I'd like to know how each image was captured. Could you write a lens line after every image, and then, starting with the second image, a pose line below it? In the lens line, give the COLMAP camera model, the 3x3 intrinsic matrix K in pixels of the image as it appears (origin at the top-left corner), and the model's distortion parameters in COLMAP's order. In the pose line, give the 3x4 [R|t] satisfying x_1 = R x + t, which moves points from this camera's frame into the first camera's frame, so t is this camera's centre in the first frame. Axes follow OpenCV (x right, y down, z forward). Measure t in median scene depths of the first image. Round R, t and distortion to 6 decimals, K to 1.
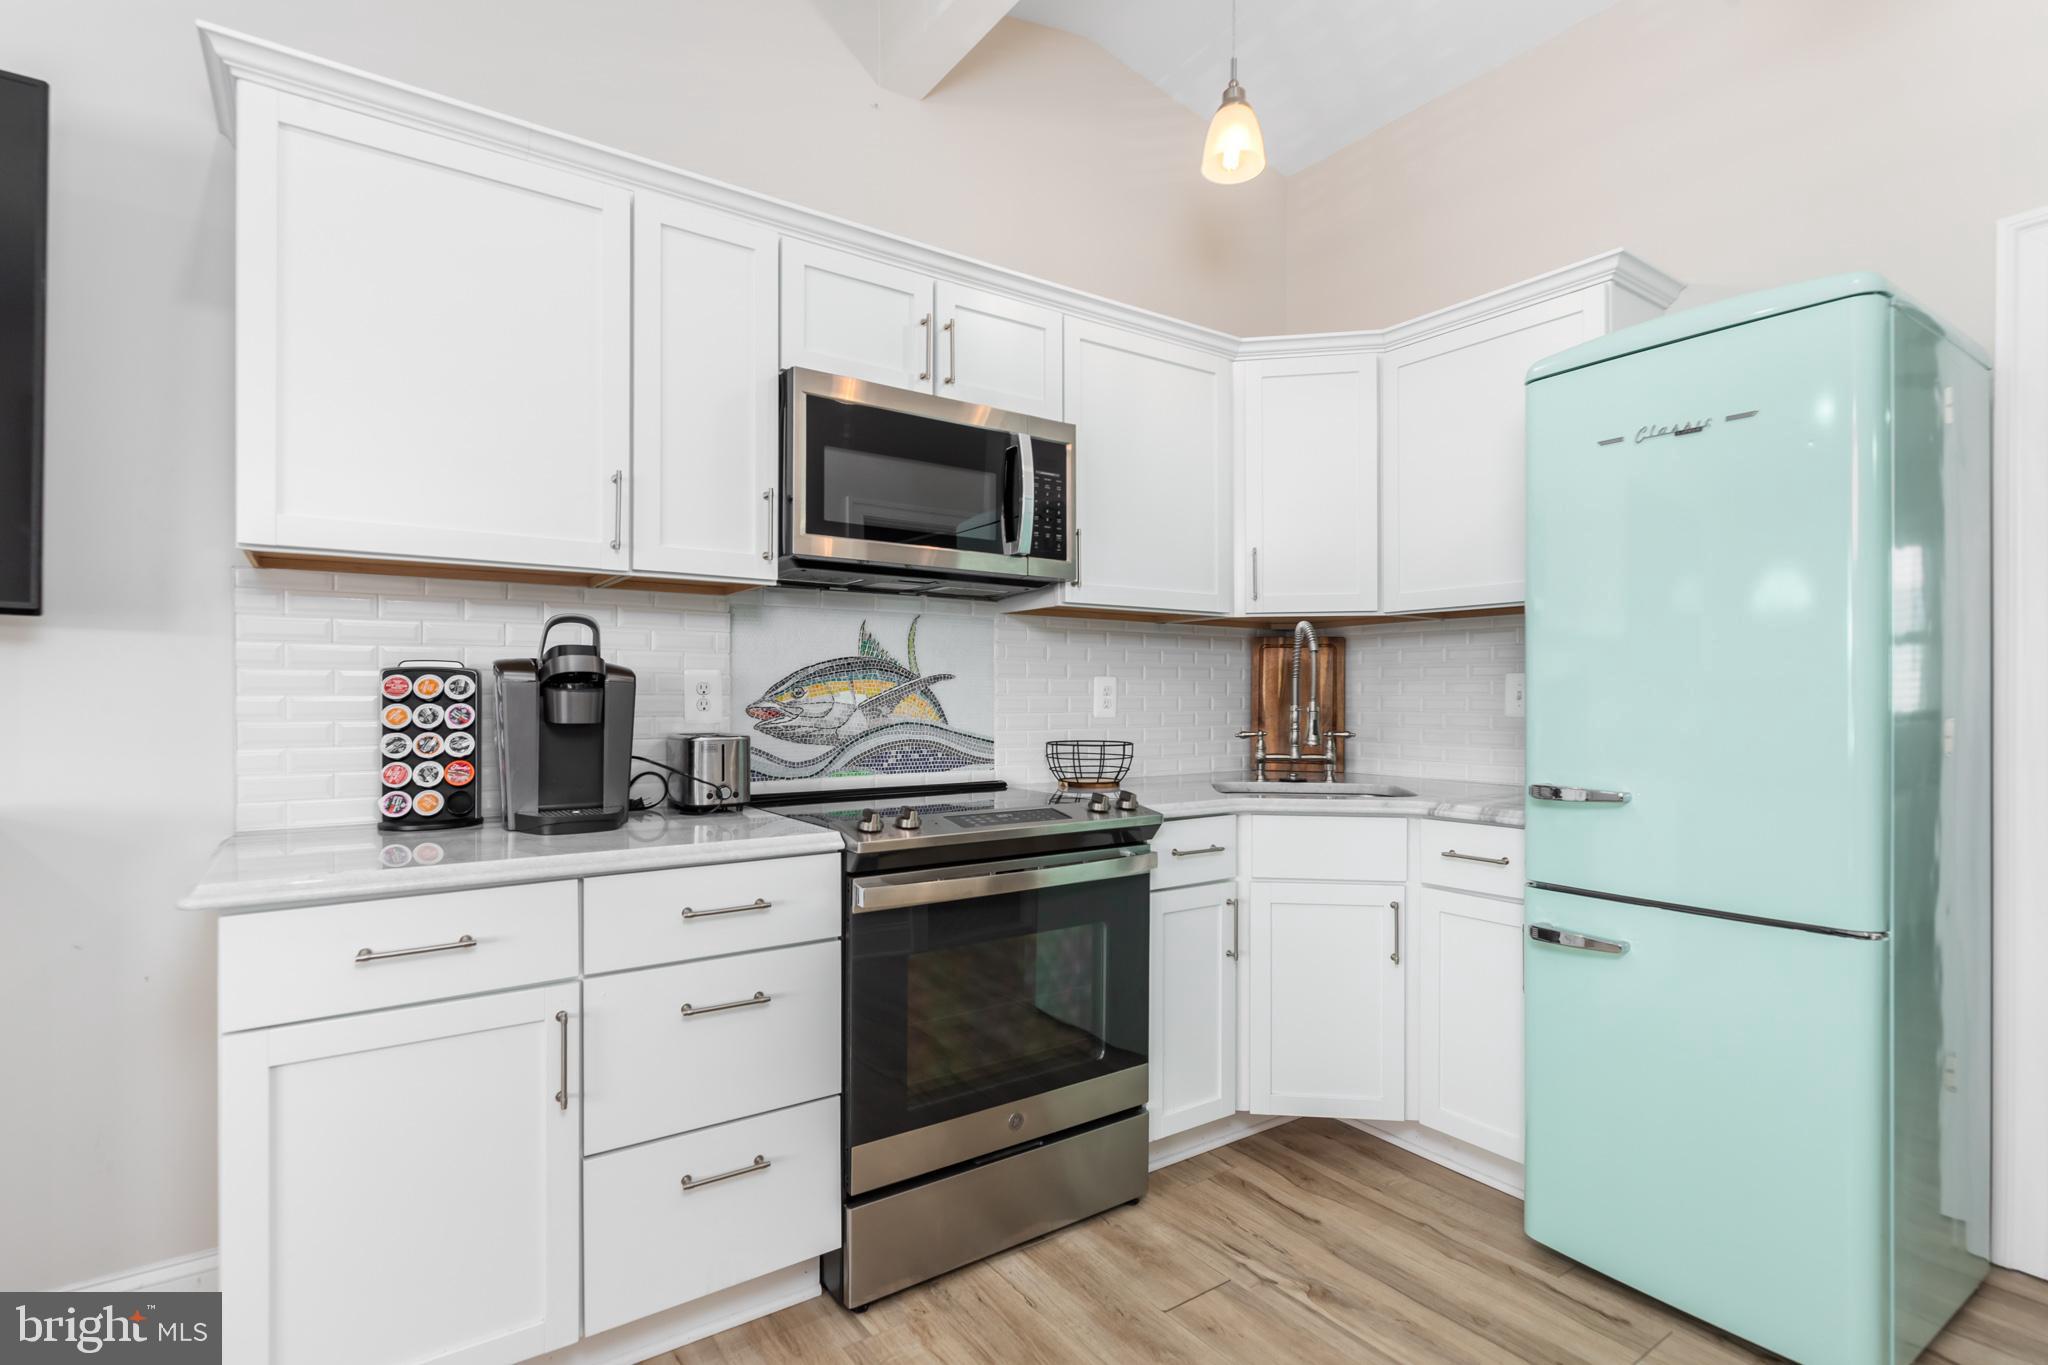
lens RADIAL K [[1011.9, 0, 1054.4], [0, 1011.9, 688.4], [0, 0, 1]] dist [-0.003038, -0.000141]
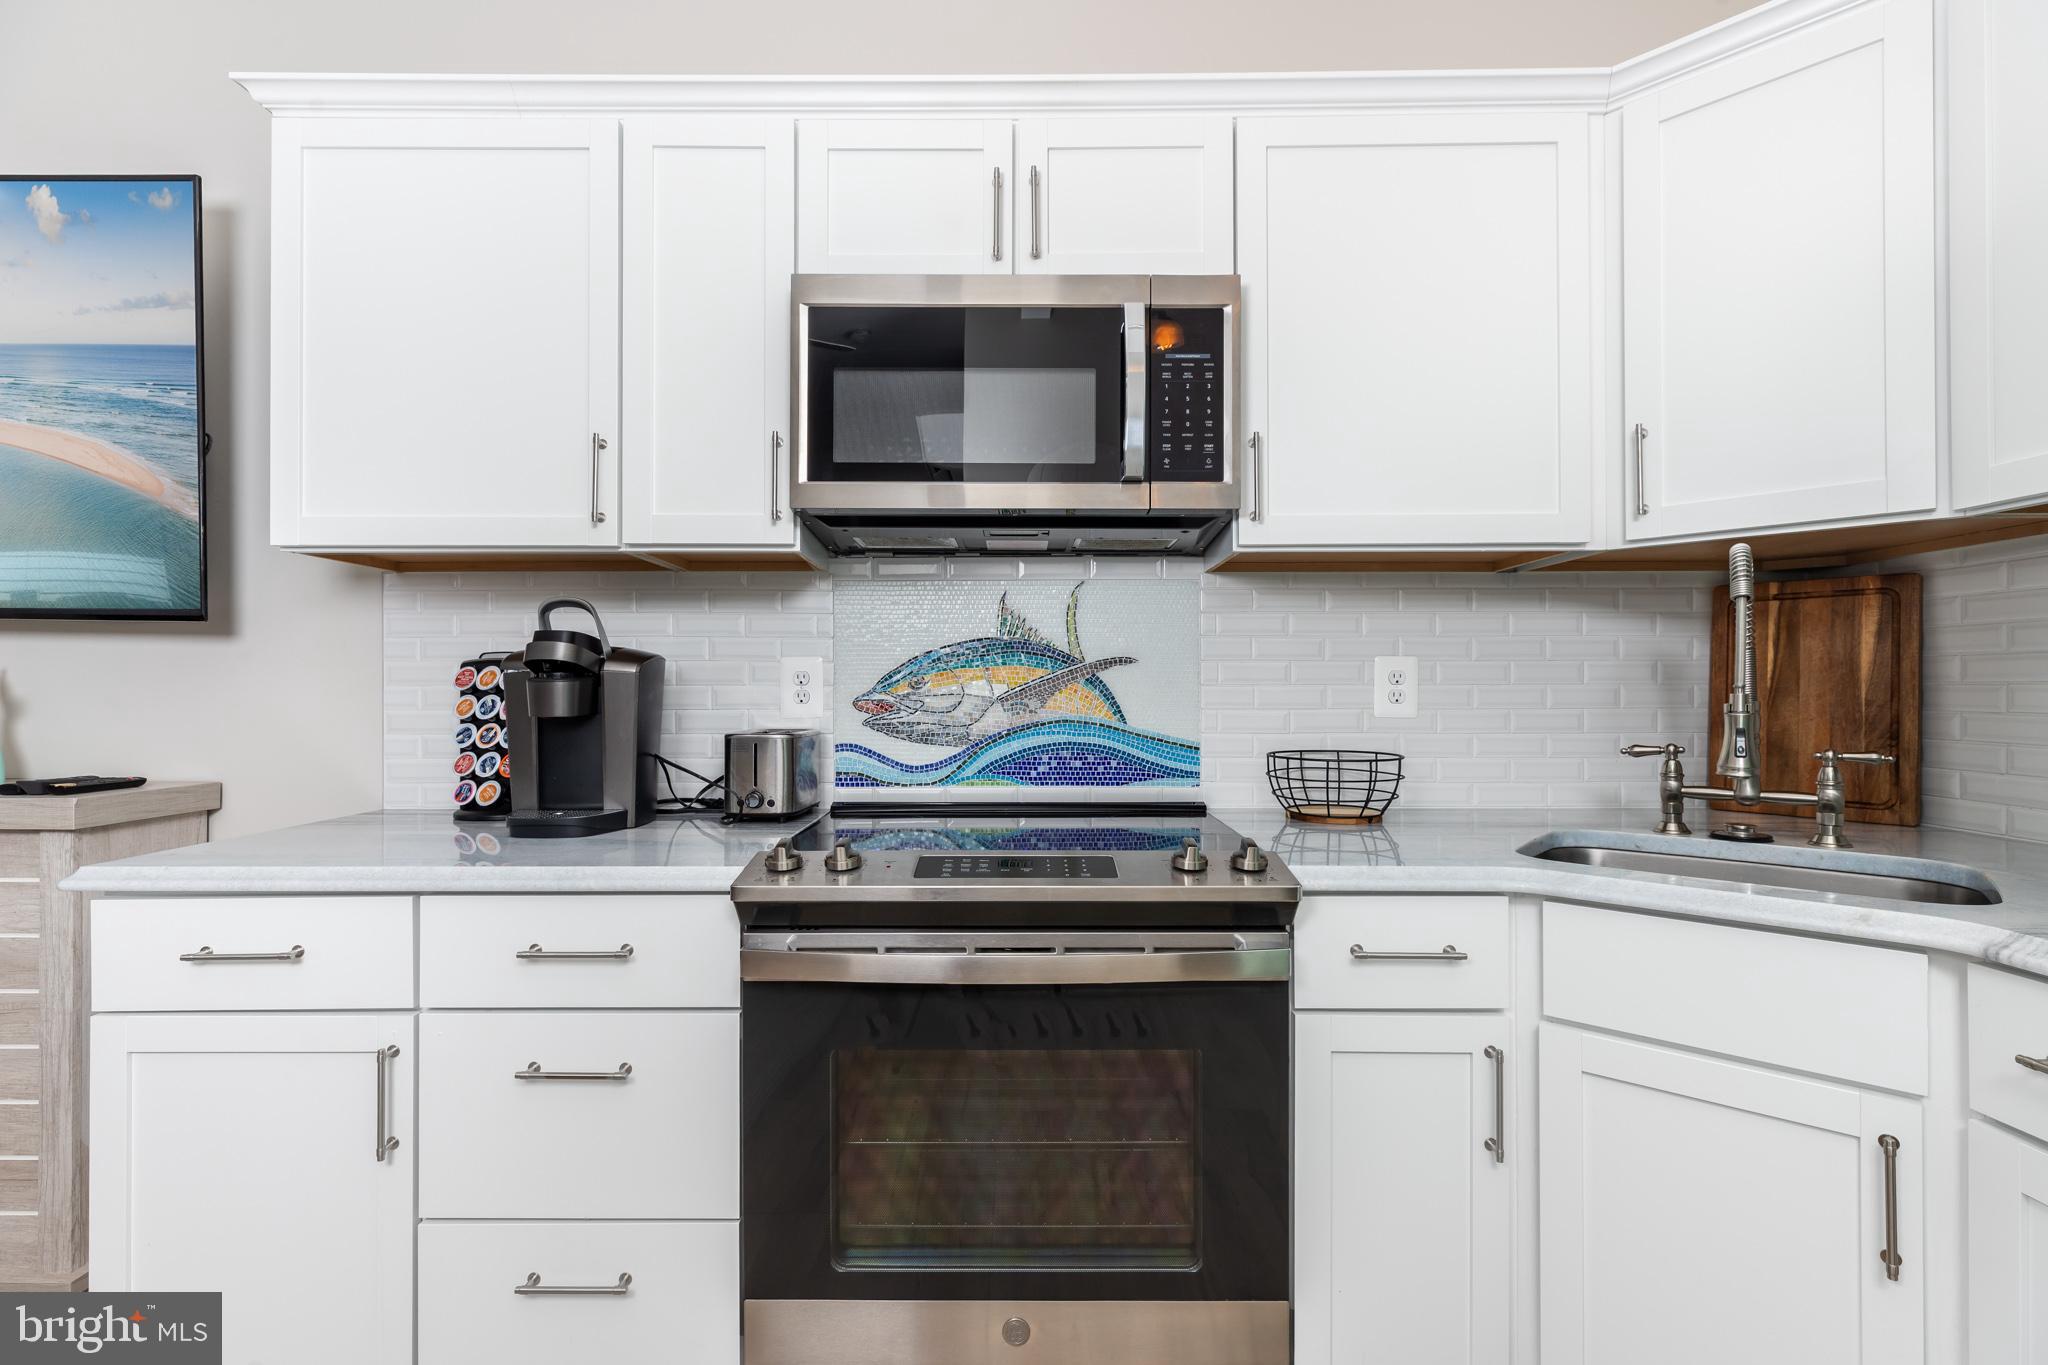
lens RADIAL K [[970.3, 0, 982.4], [0, 970.3, 678.7], [0, 0, 1]] dist [0.004076, -0.000573]
pose [[0.800169, -0.008582, -0.599713, 0.262382], [0.006879, 0.999963, -0.005130, 0.005670], [0.599735, -0.000021, 0.800199, 0.386678]]
